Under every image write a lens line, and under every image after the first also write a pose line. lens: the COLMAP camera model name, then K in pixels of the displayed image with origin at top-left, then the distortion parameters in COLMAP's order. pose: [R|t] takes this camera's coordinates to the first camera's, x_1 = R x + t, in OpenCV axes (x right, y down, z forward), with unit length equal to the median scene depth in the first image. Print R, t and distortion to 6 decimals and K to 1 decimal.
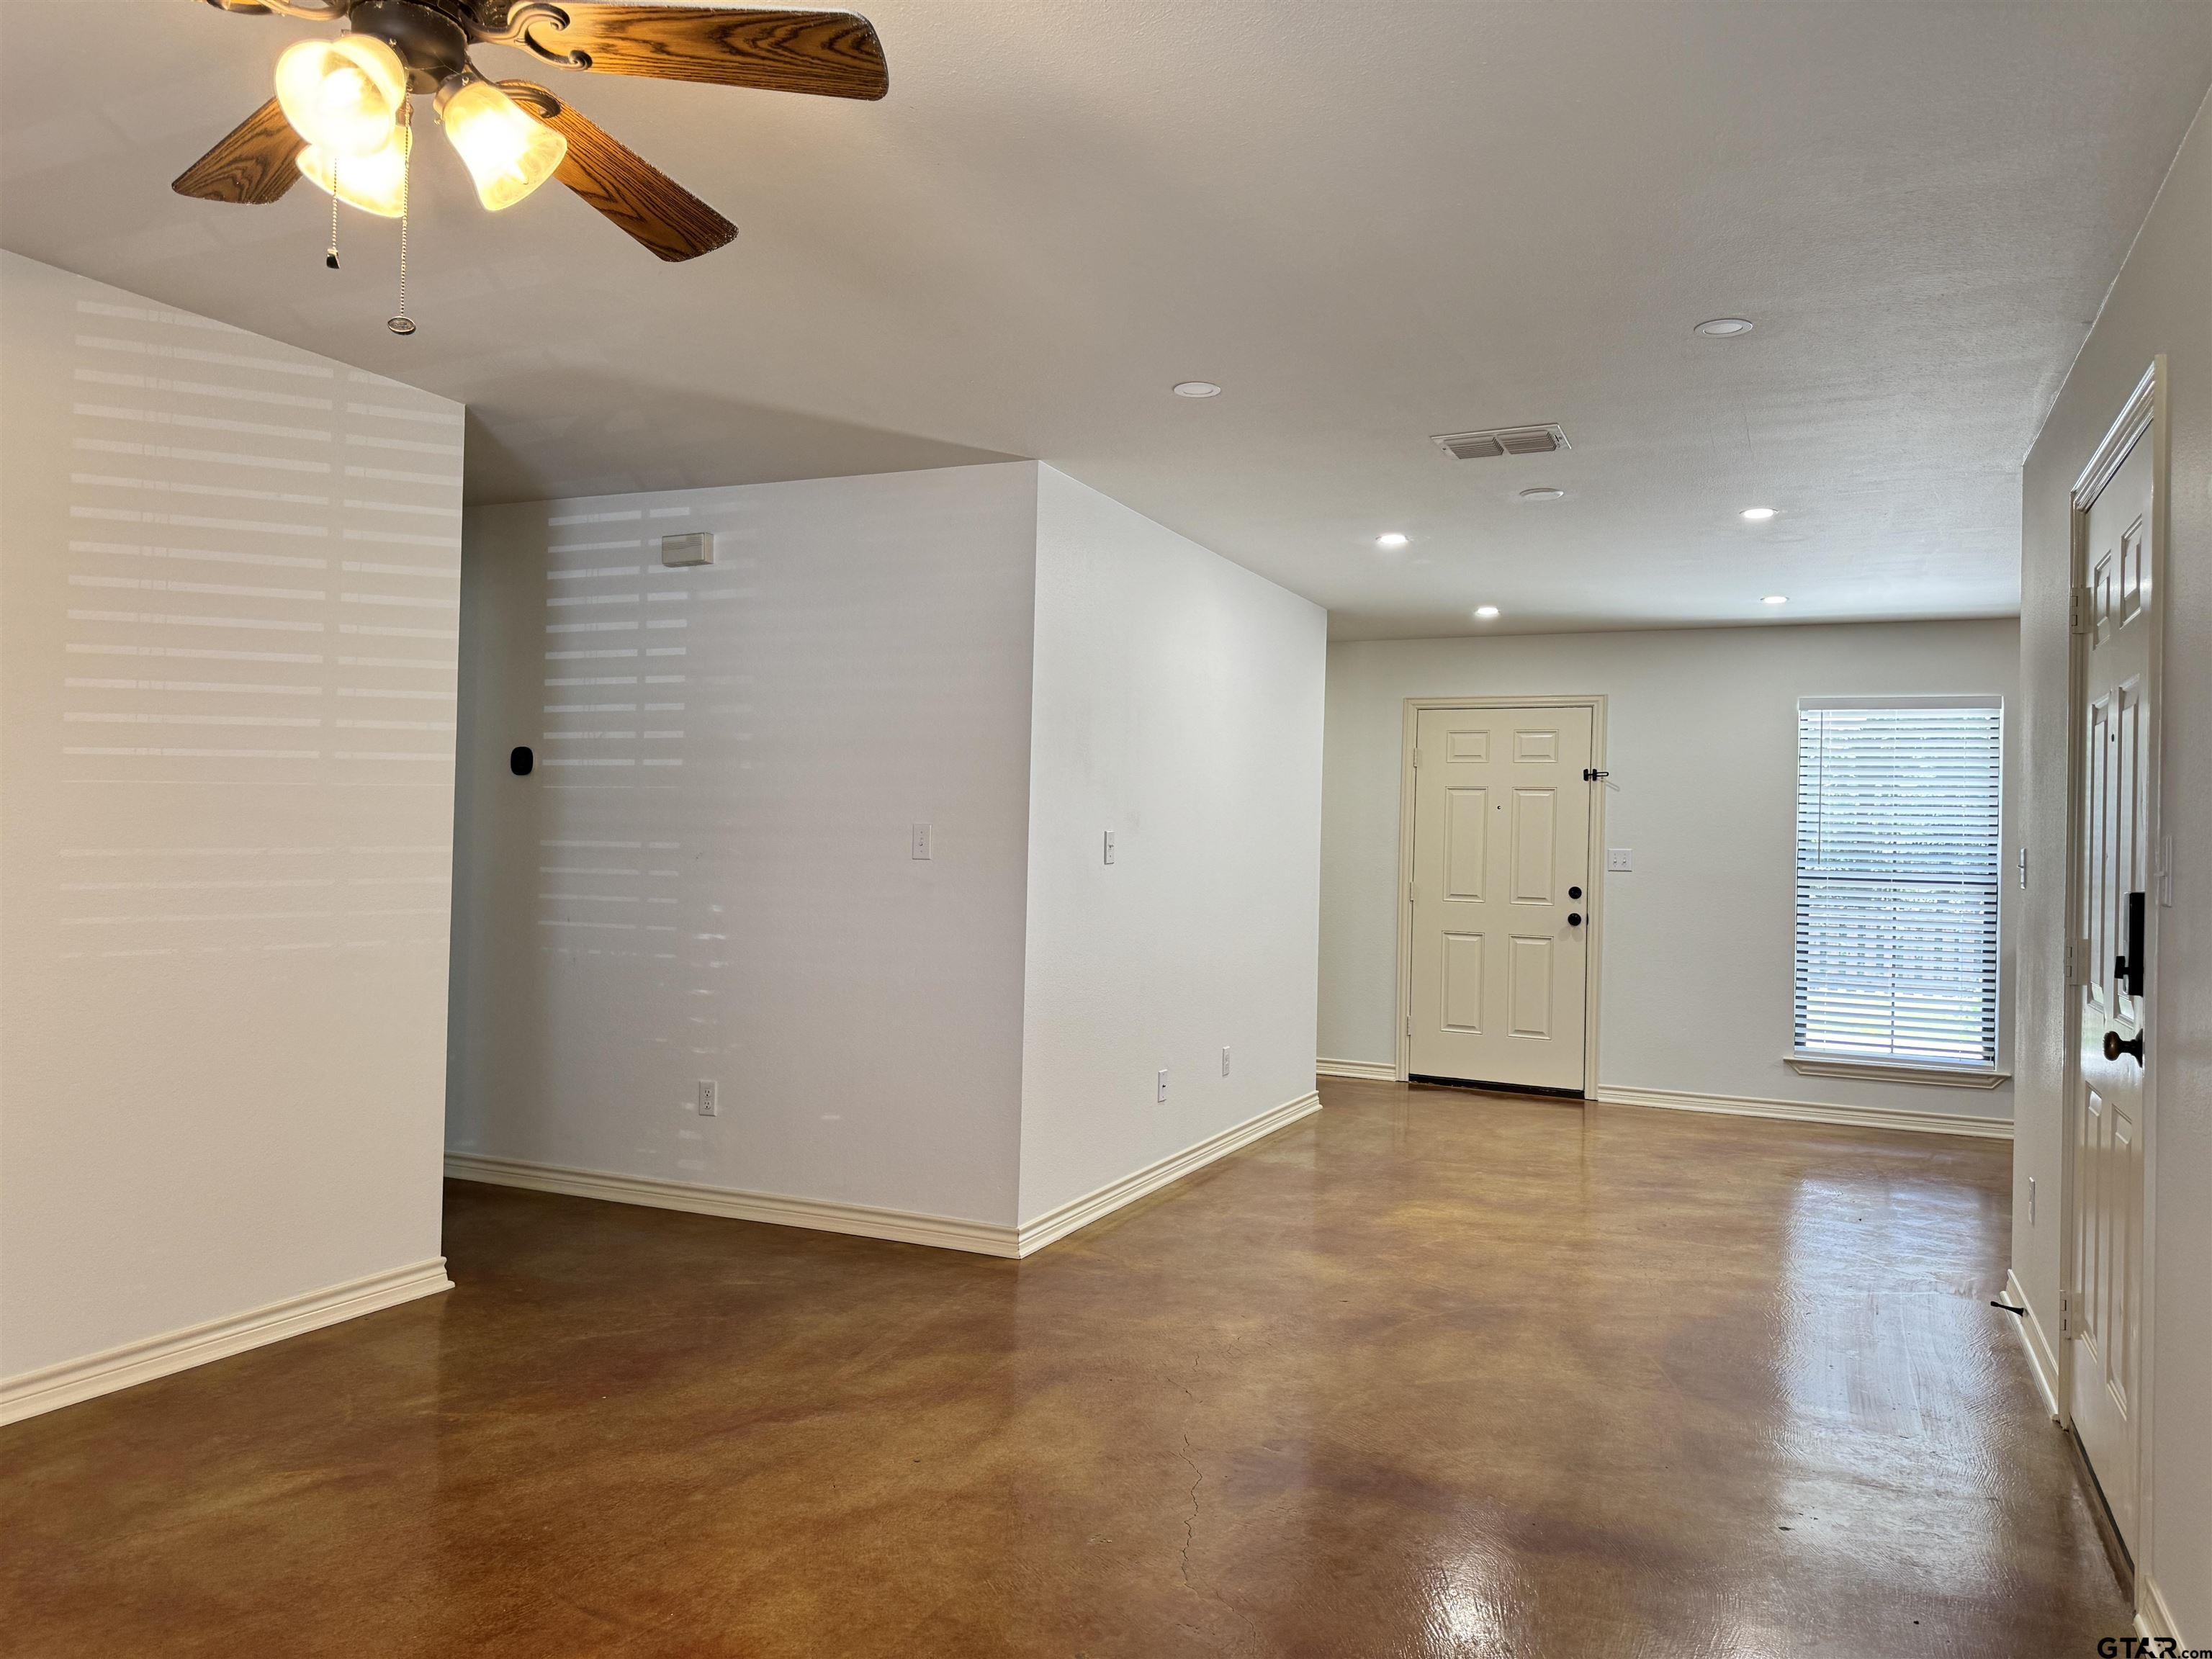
lens RADIAL K [[1567.6, 0, 1106.0], [0, 1567.6, 829.5], [0, 0, 1]] dist [0.083807, -0.110472]
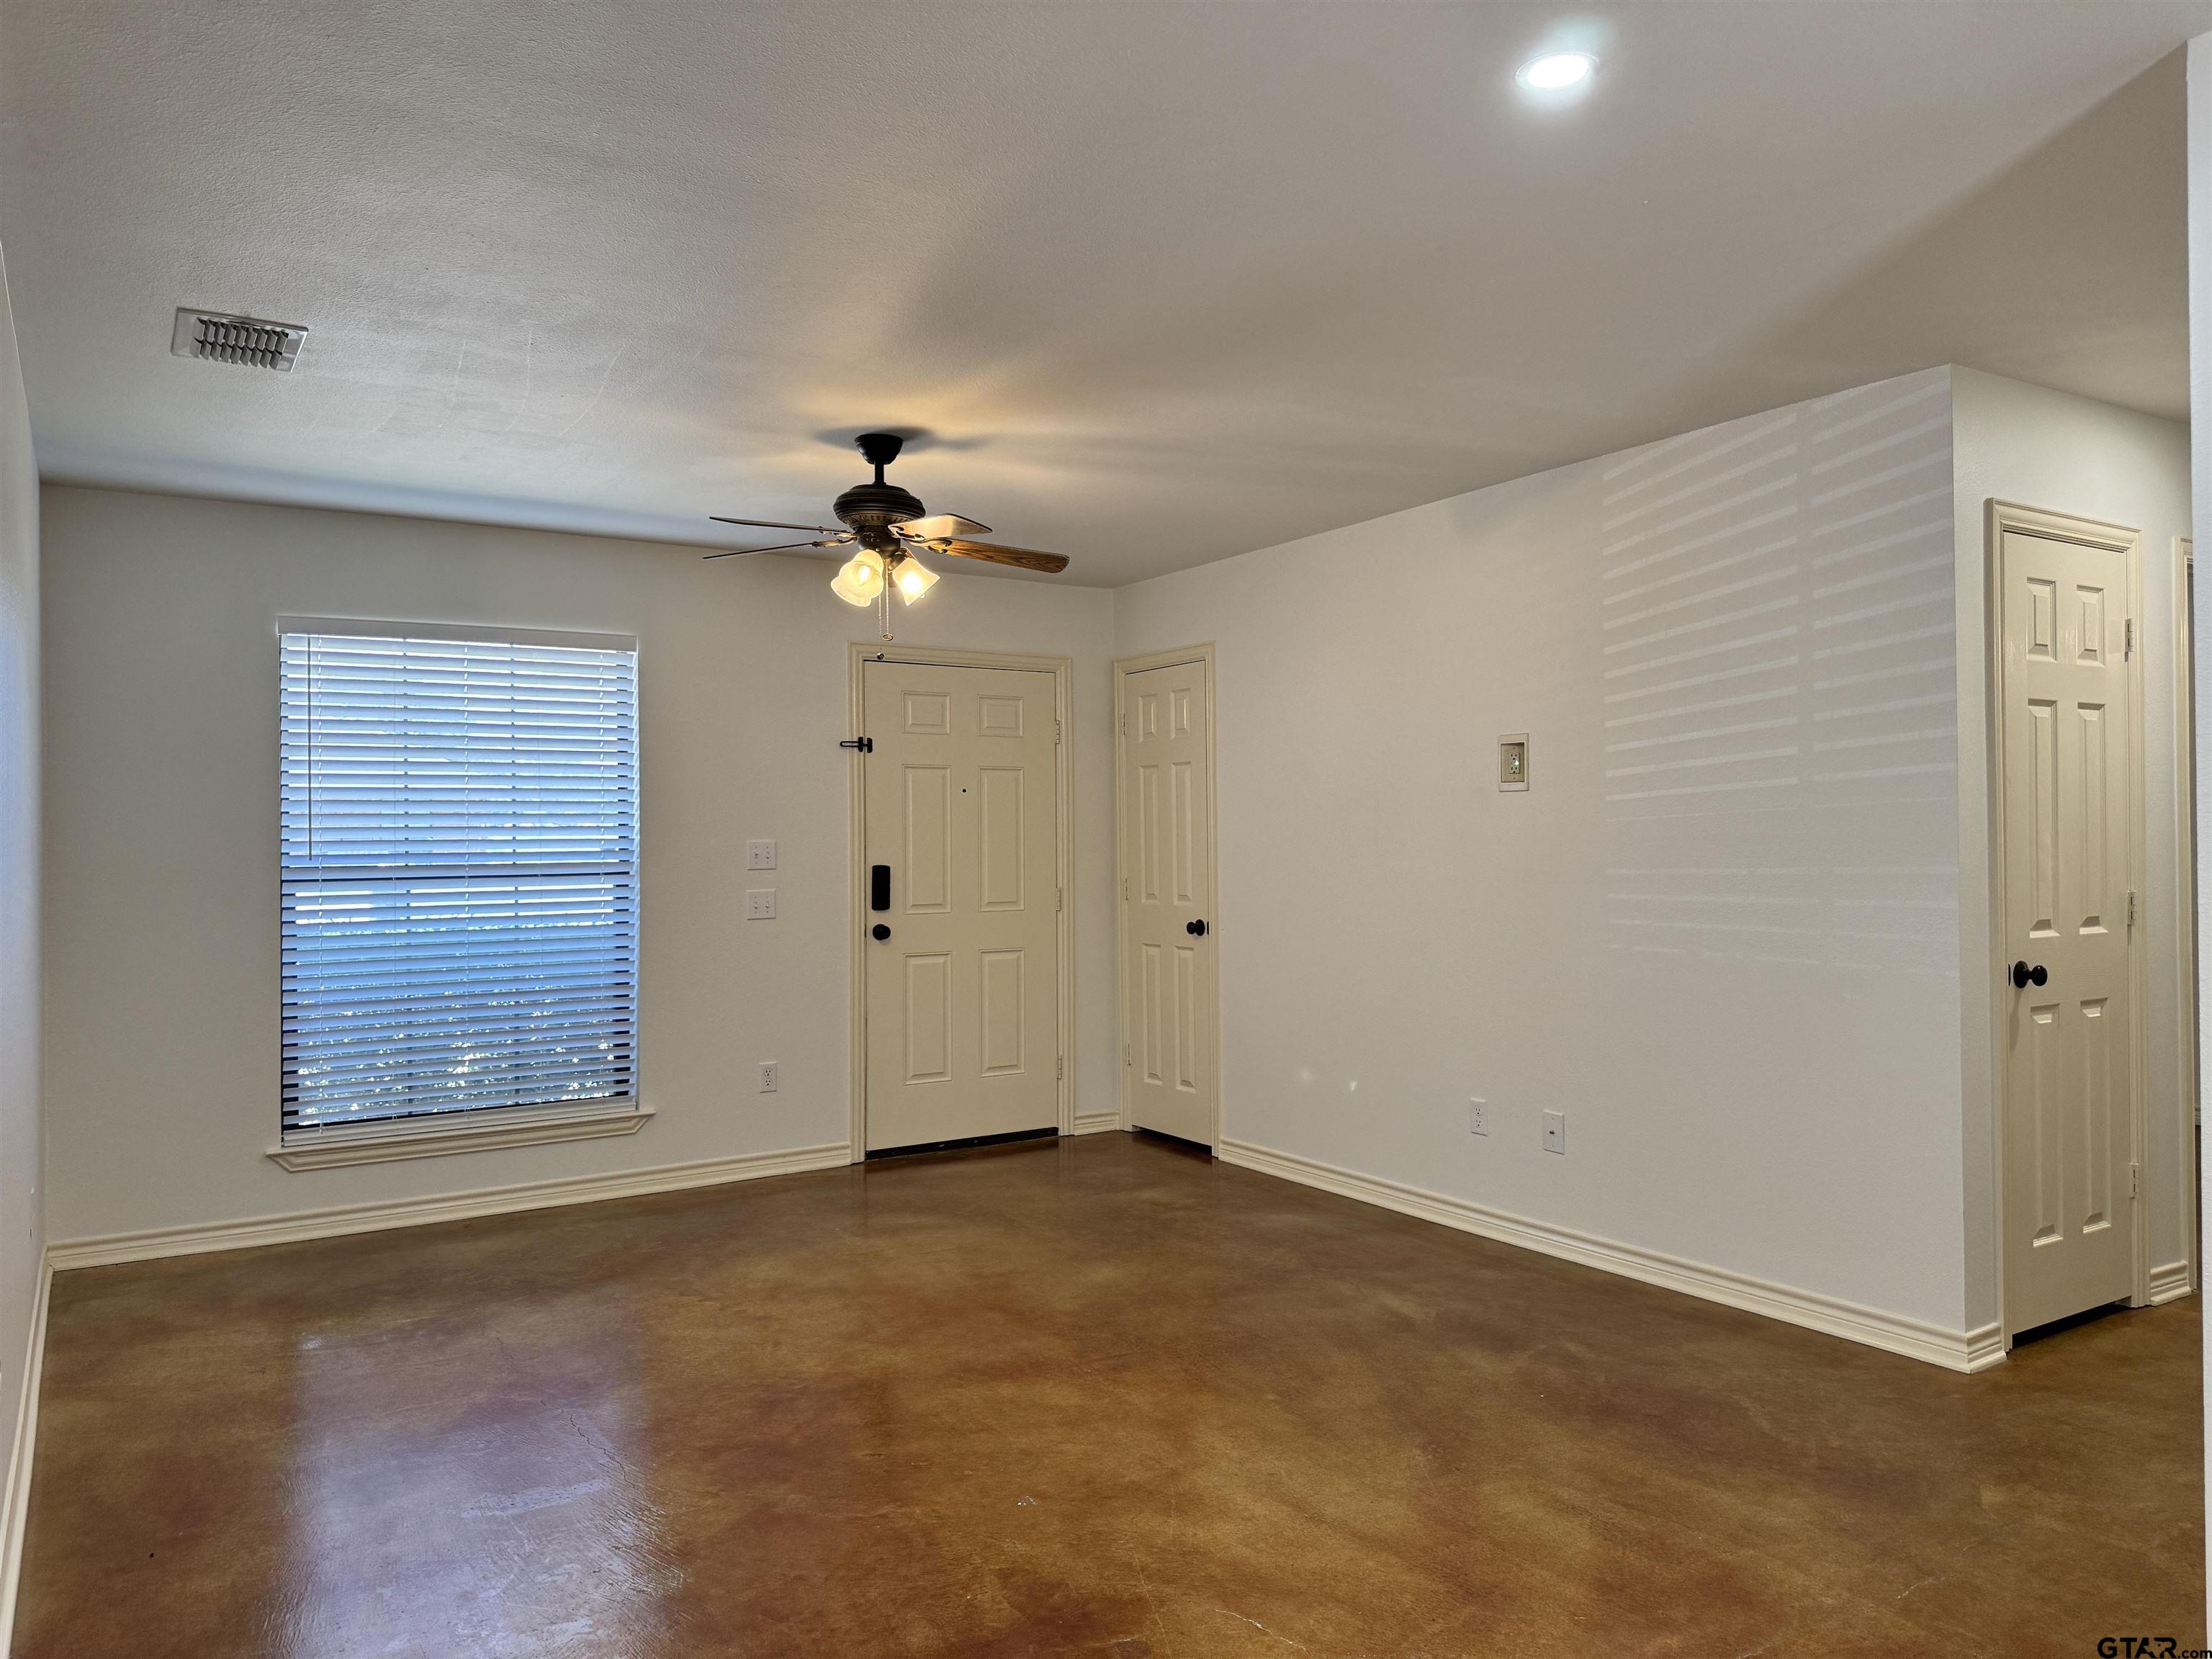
lens RADIAL K [[1567.6, 0, 1106.0], [0, 1567.6, 829.5], [0, 0, 1]] dist [0.083807, -0.110472]
pose [[-0.539100, -0.024218, -0.841894, 0.743615], [0.002973, 0.999526, -0.030656, 0.019381], [0.842237, -0.019030, -0.538772, 1.370542]]
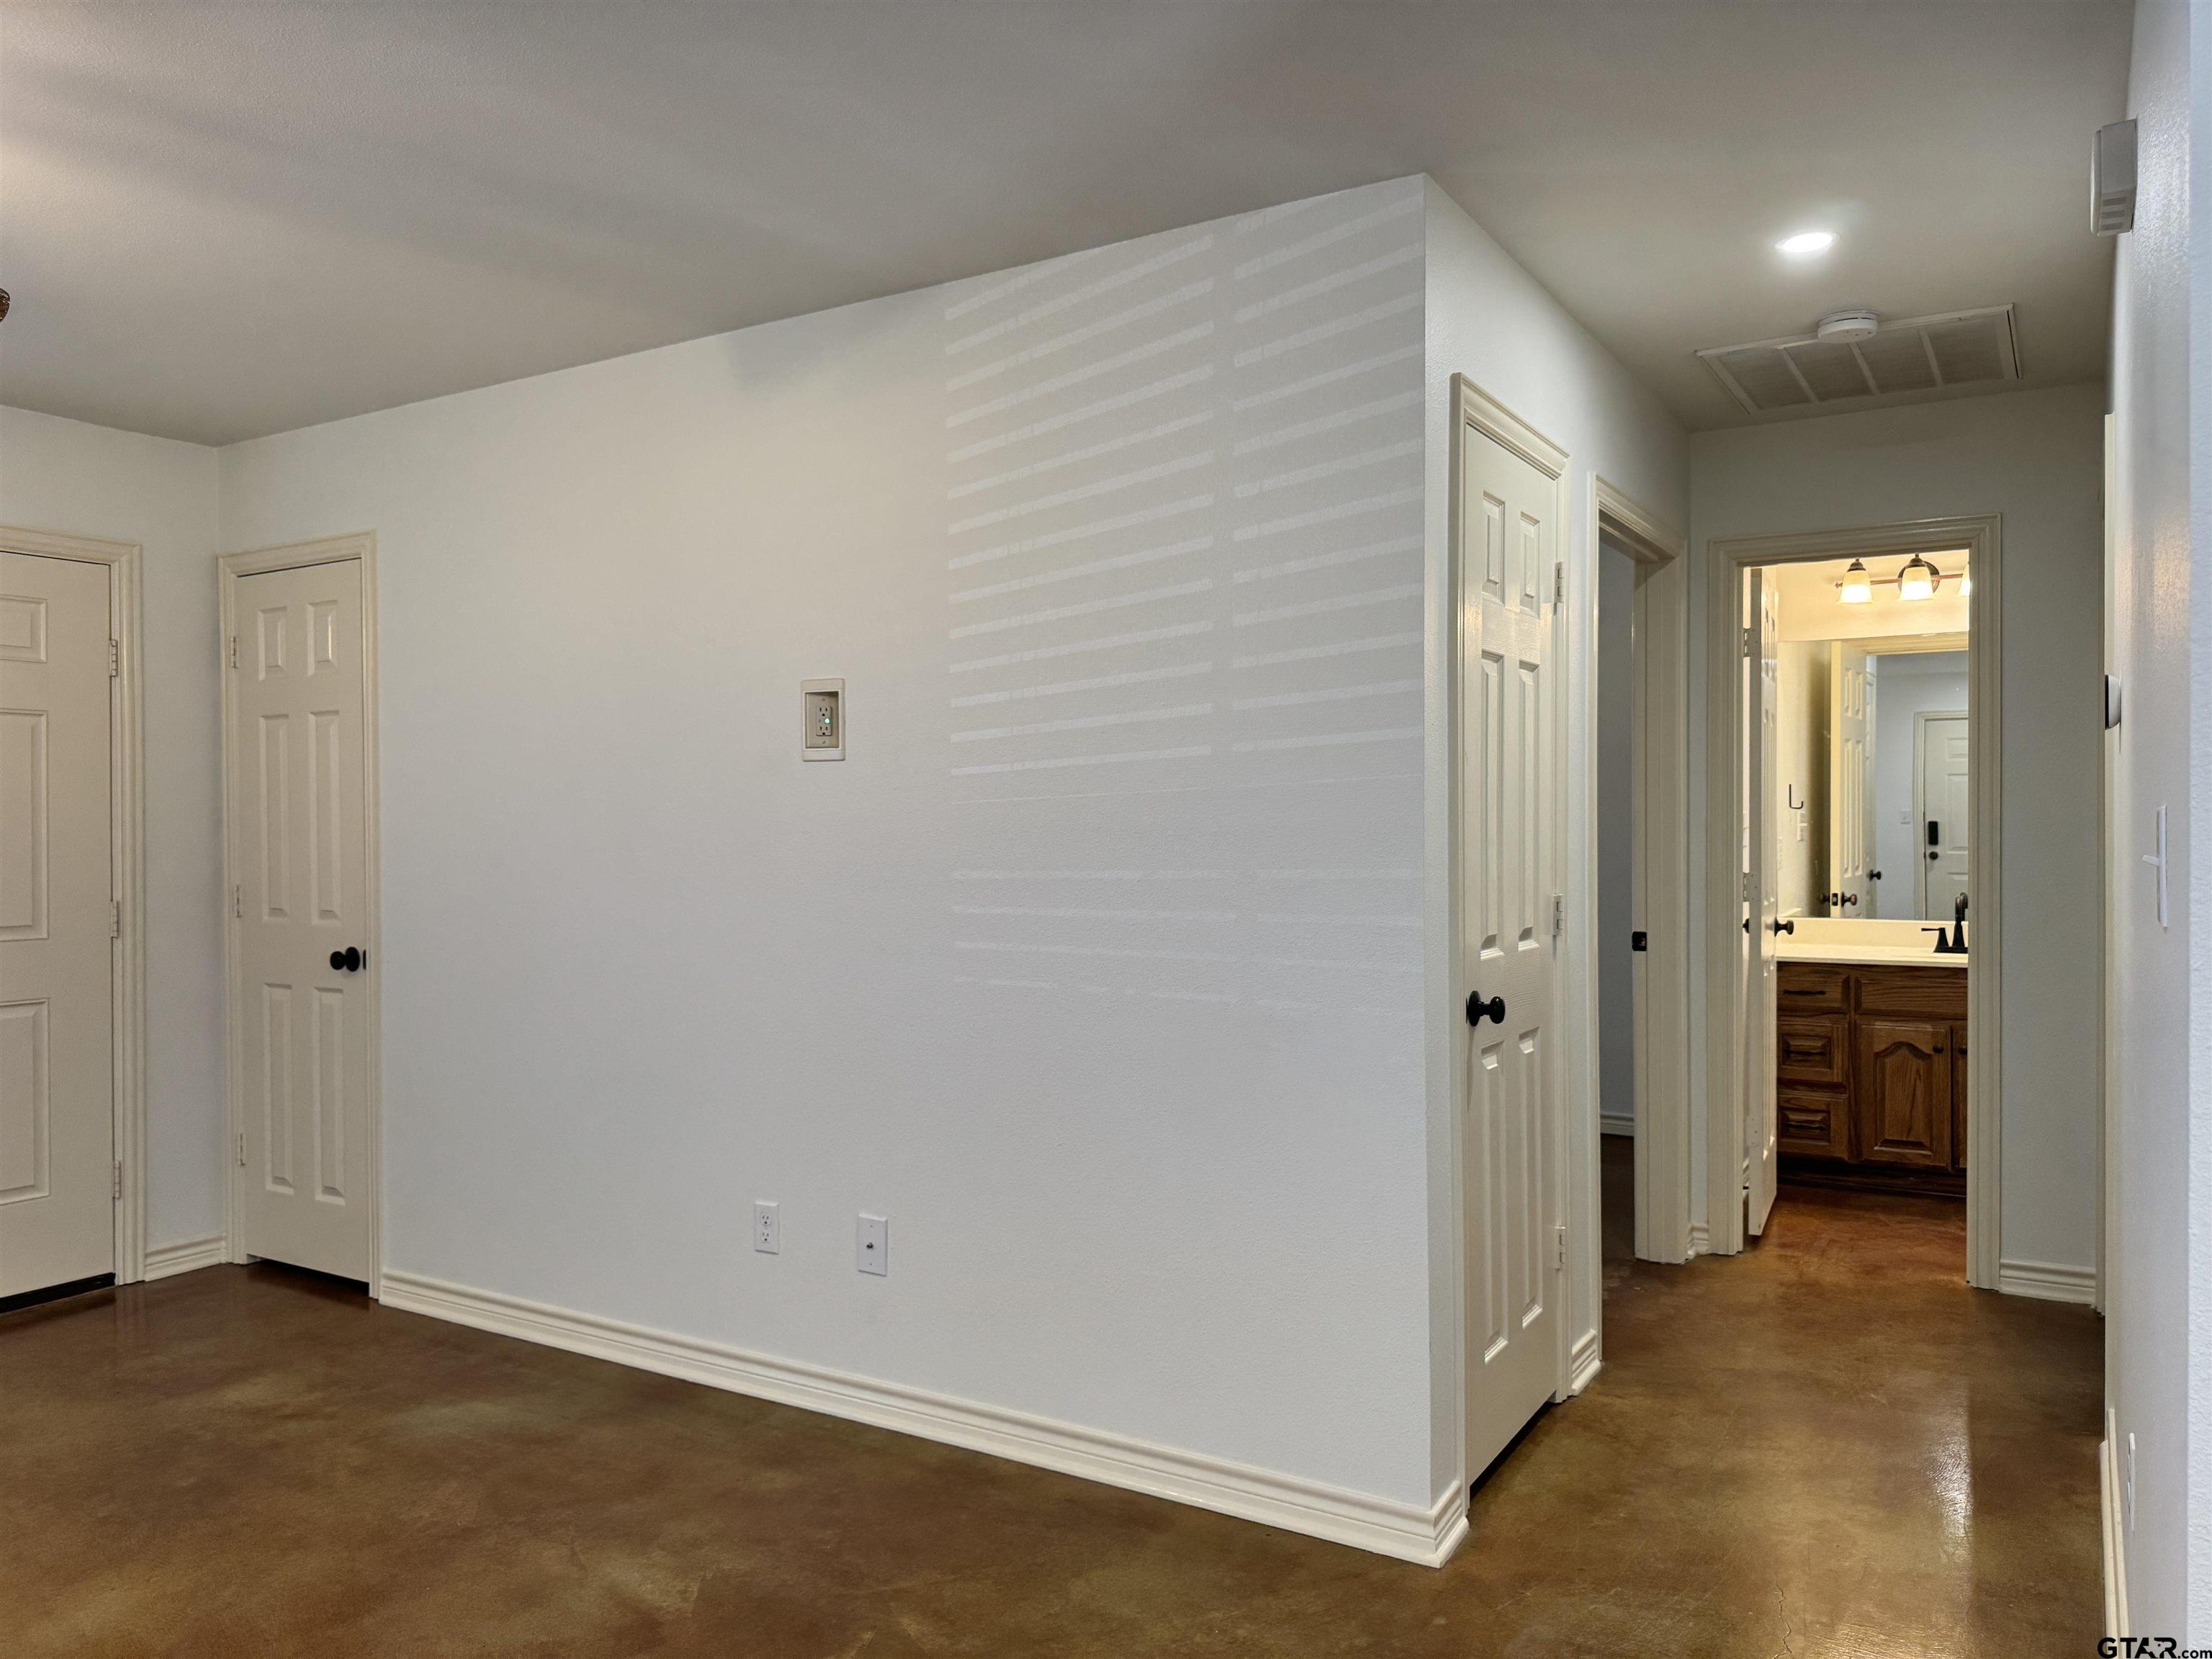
lens RADIAL K [[1567.6, 0, 1106.0], [0, 1567.6, 829.5], [0, 0, 1]] dist [0.083807, -0.110472]
pose [[-0.119280, -0.018232, -0.992693, 0.300961], [0.009552, 0.999764, -0.019509, 0.006582], [0.992815, -0.011809, -0.119078, 1.205782]]
